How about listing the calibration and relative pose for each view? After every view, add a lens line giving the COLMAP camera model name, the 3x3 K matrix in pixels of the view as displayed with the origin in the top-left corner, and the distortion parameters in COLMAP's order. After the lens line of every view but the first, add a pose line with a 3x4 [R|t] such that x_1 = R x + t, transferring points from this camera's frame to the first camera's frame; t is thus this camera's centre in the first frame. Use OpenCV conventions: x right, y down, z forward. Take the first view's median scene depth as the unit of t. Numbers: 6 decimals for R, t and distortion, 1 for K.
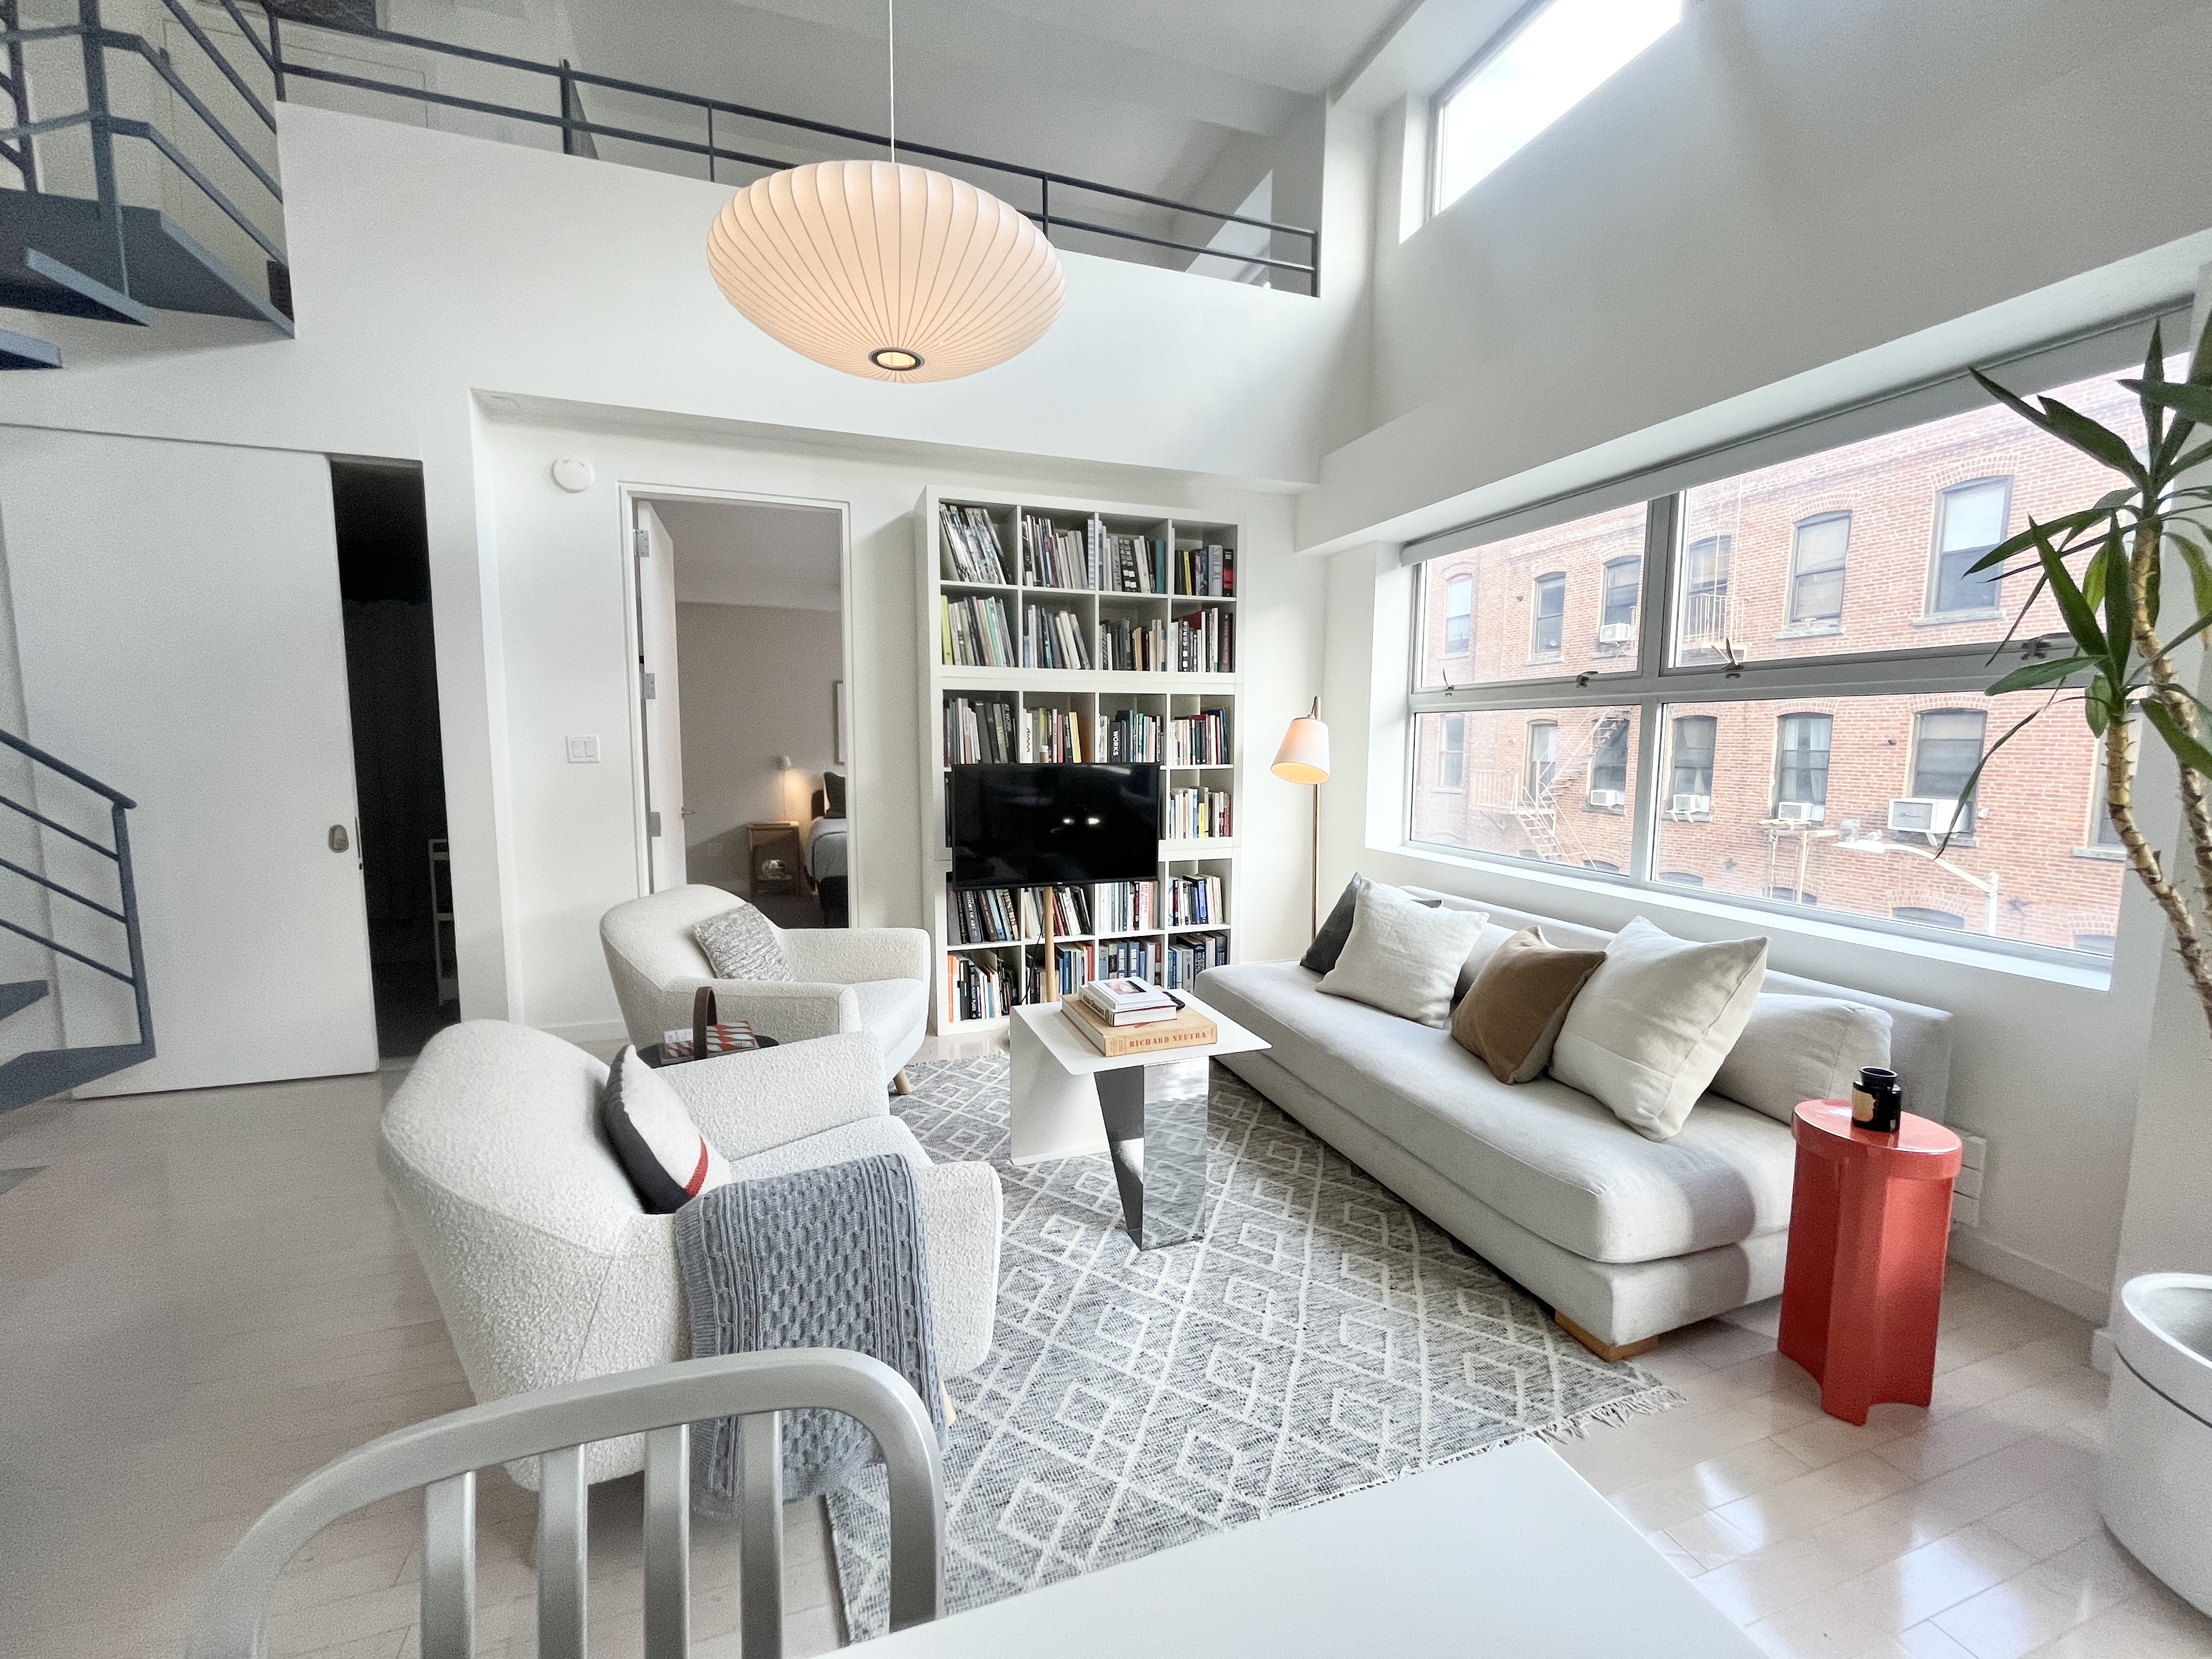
lens RADIAL K [[898.5, 0, 1111.9], [0, 898.5, 833.9], [0, 0, 1]] dist [-0.002724, -0.000298]
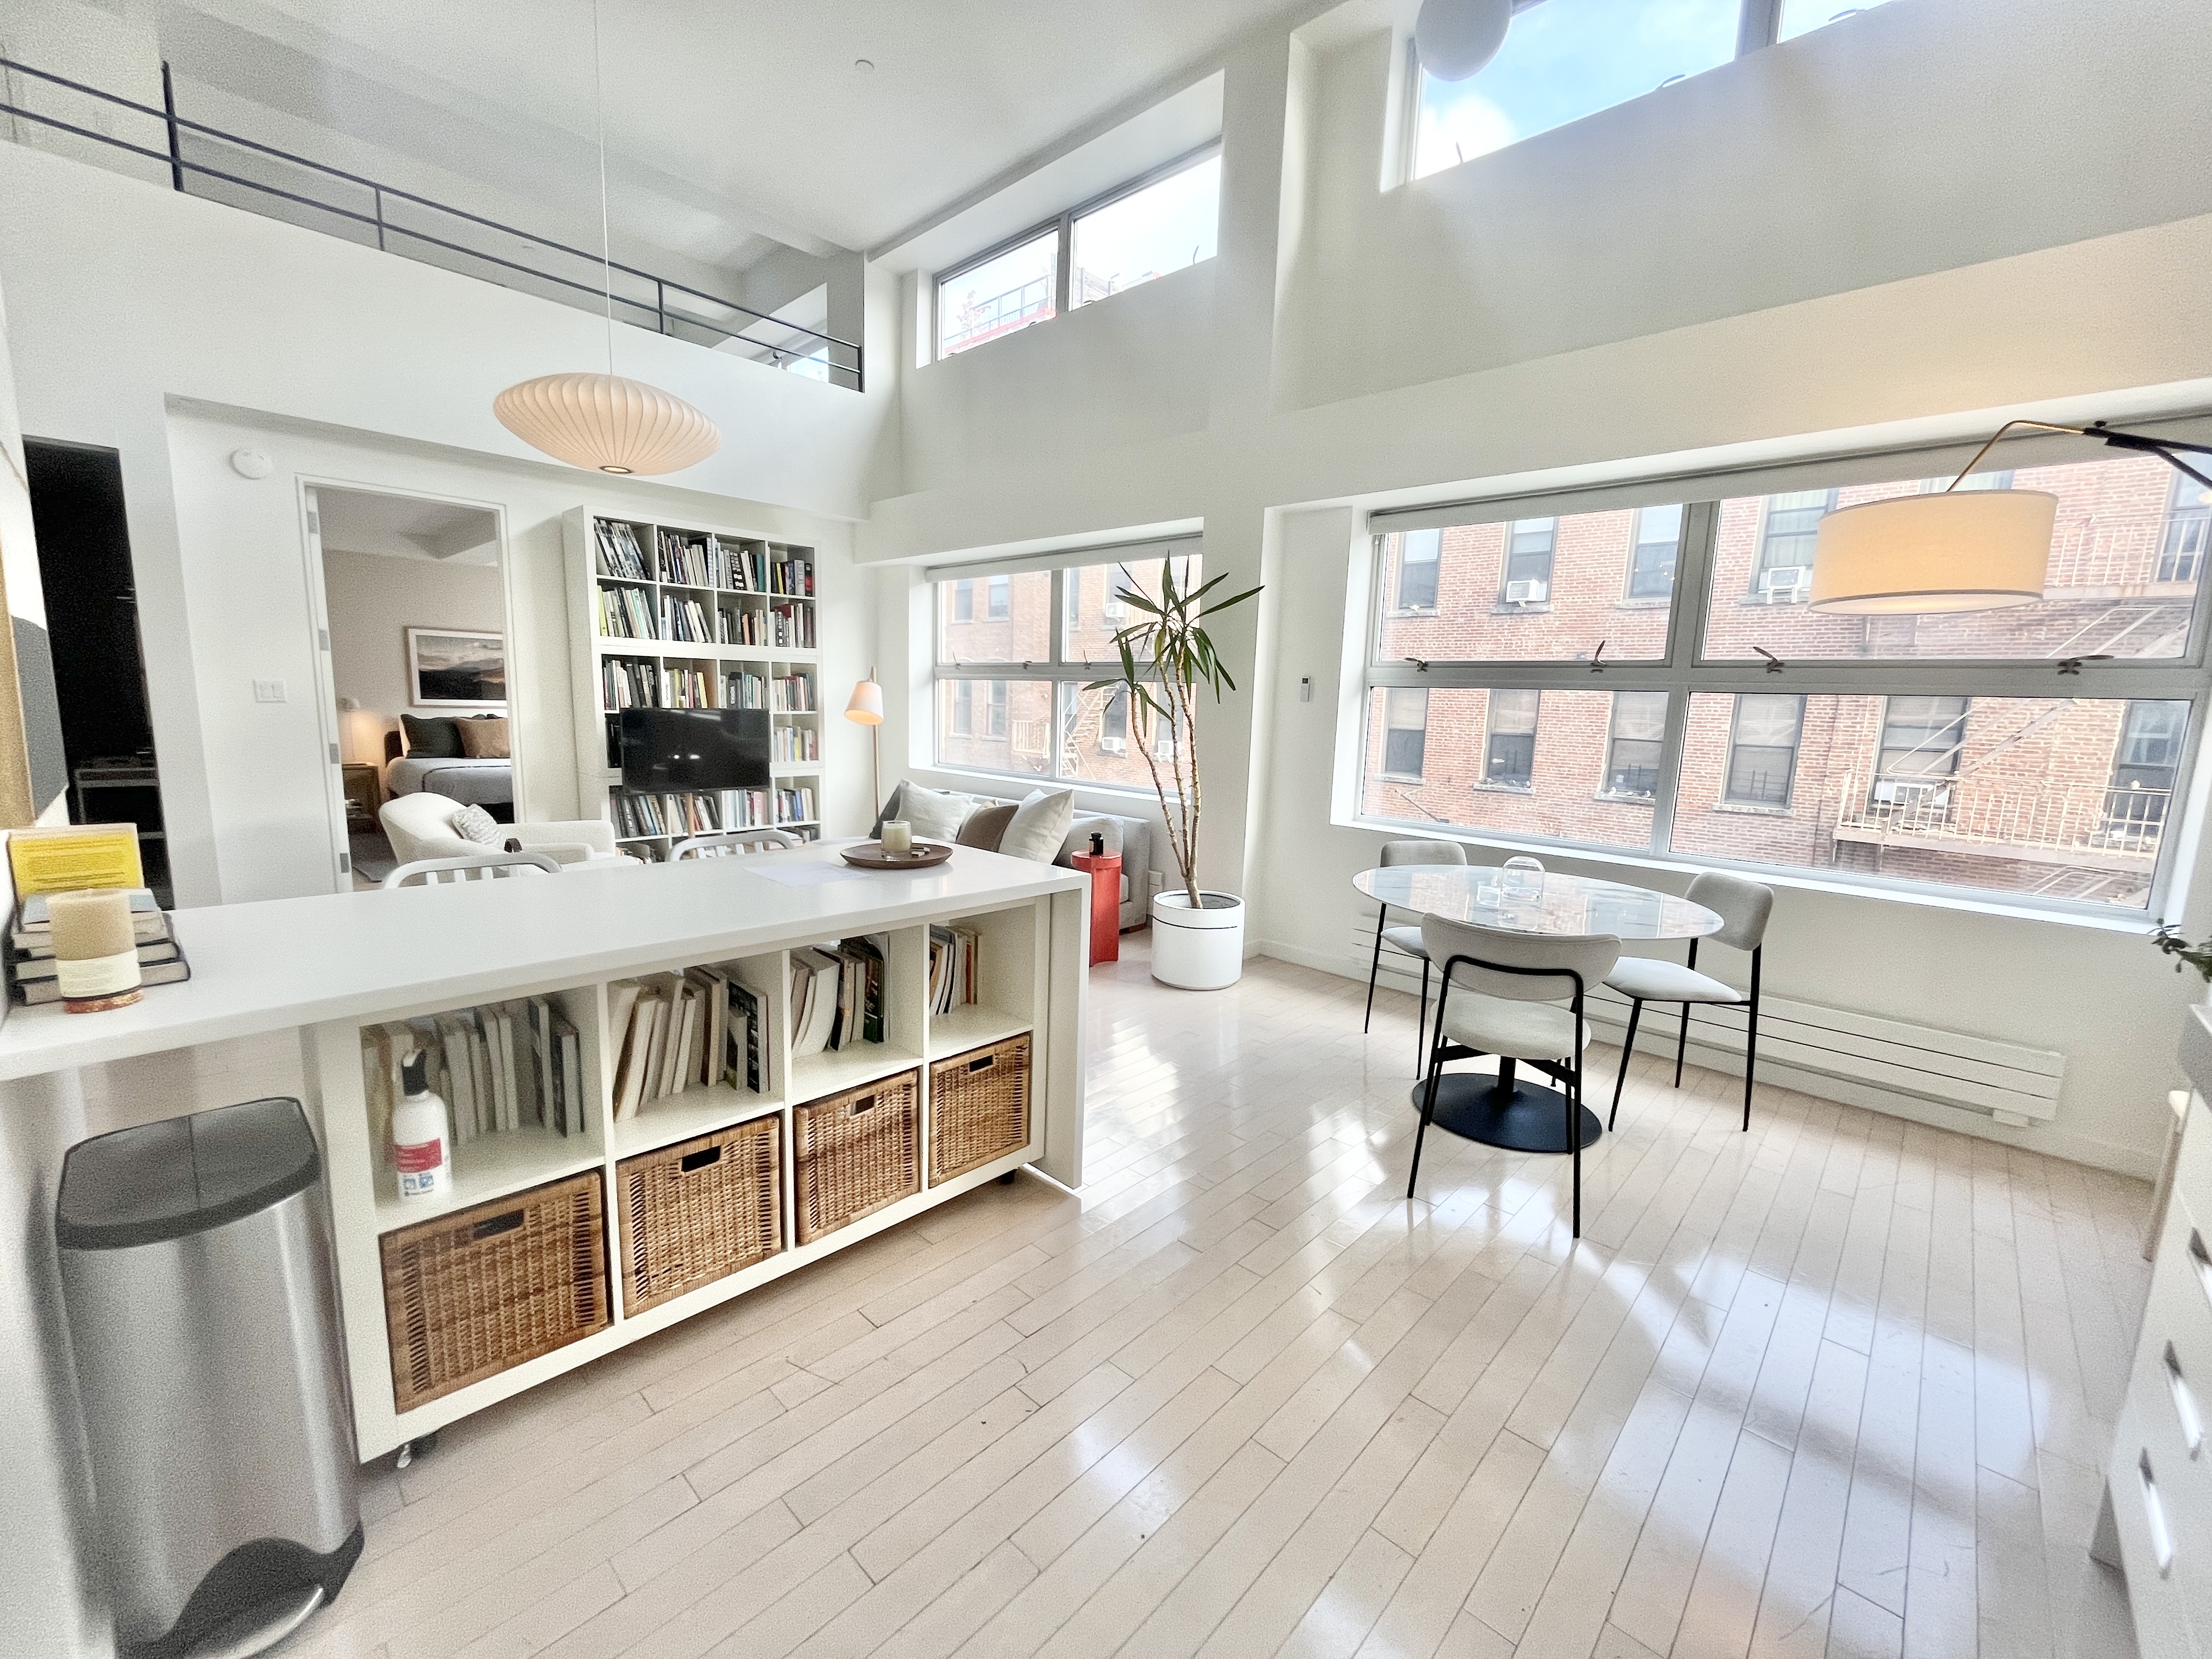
lens RADIAL K [[898.5, 0, 1111.9], [0, 898.5, 833.9], [0, 0, 1]] dist [-0.002724, -0.000298]
pose [[0.889114, -0.047949, 0.455168, -0.121220], [0.023197, 0.997940, 0.059815, 0.049074], [-0.457098, -0.042624, 0.888394, -0.564225]]
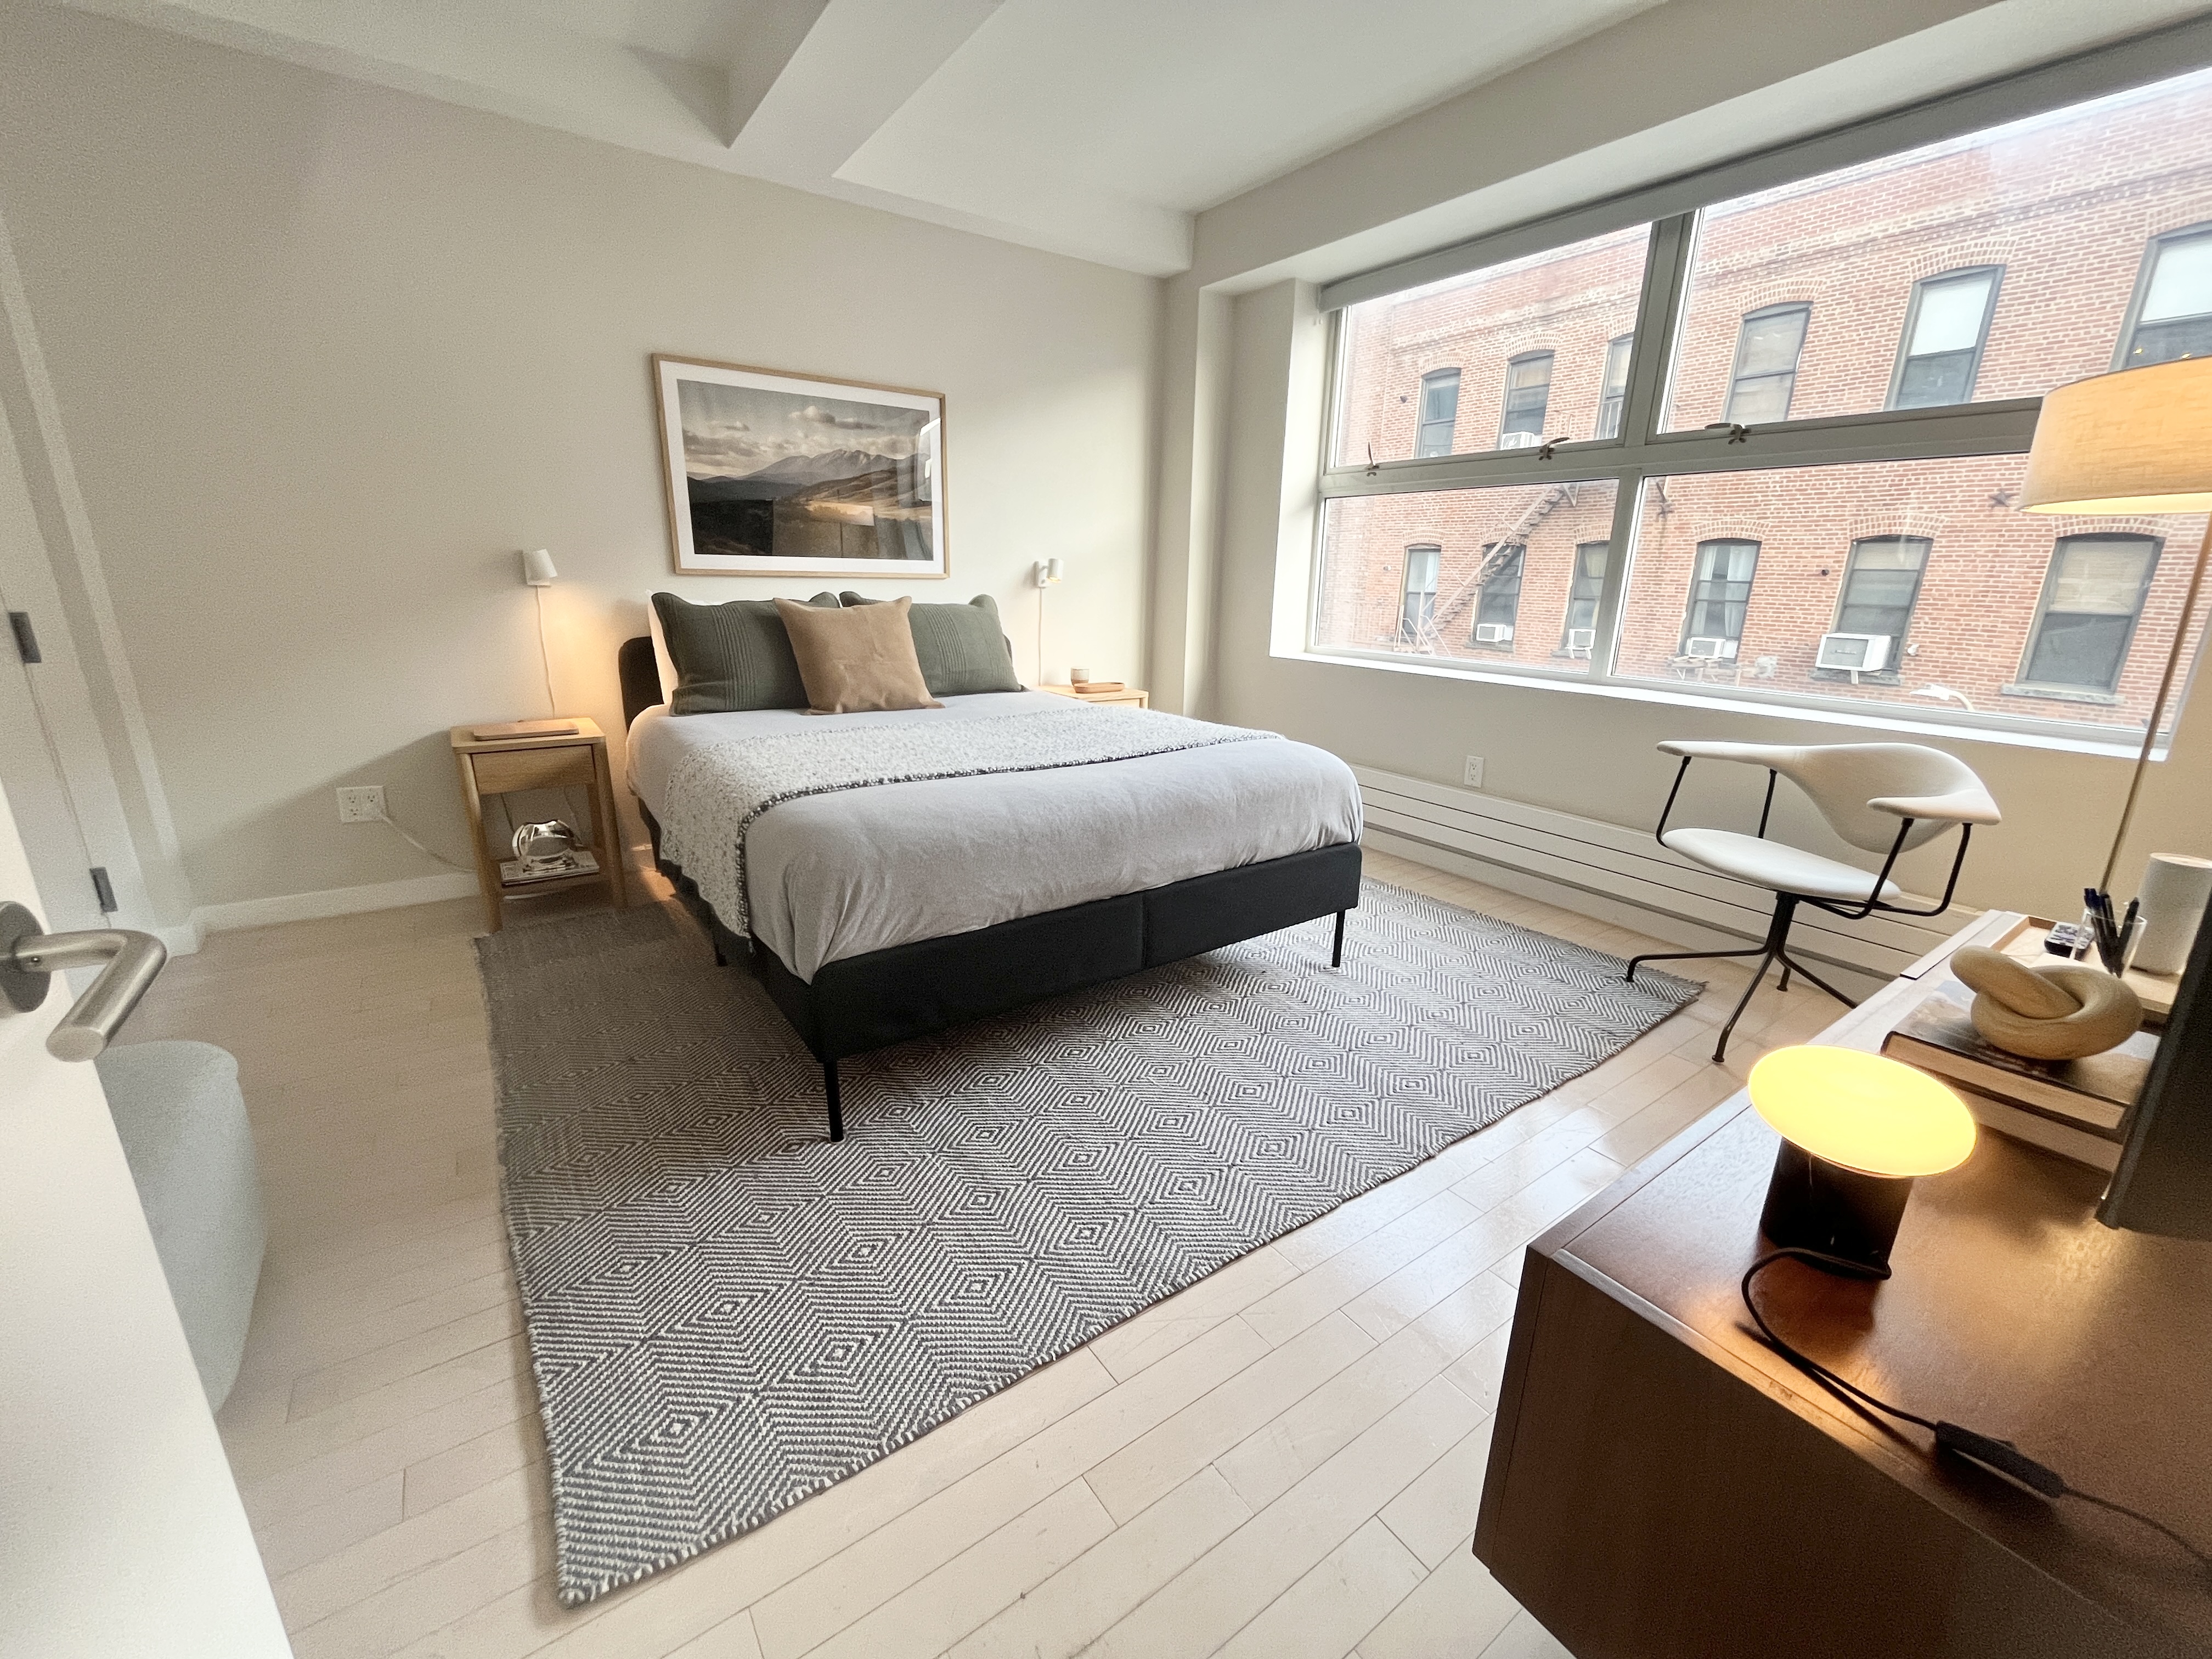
lens RADIAL K [[898.5, 0, 1111.9], [0, 898.5, 833.9], [0, 0, 1]] dist [-0.002724, -0.000298]
pose [[0.963016, -0.063491, 0.261856, -0.428533], [0.014972, 0.982948, 0.183271, -0.061842], [-0.269027, -0.172573, 0.947546, 1.002513]]
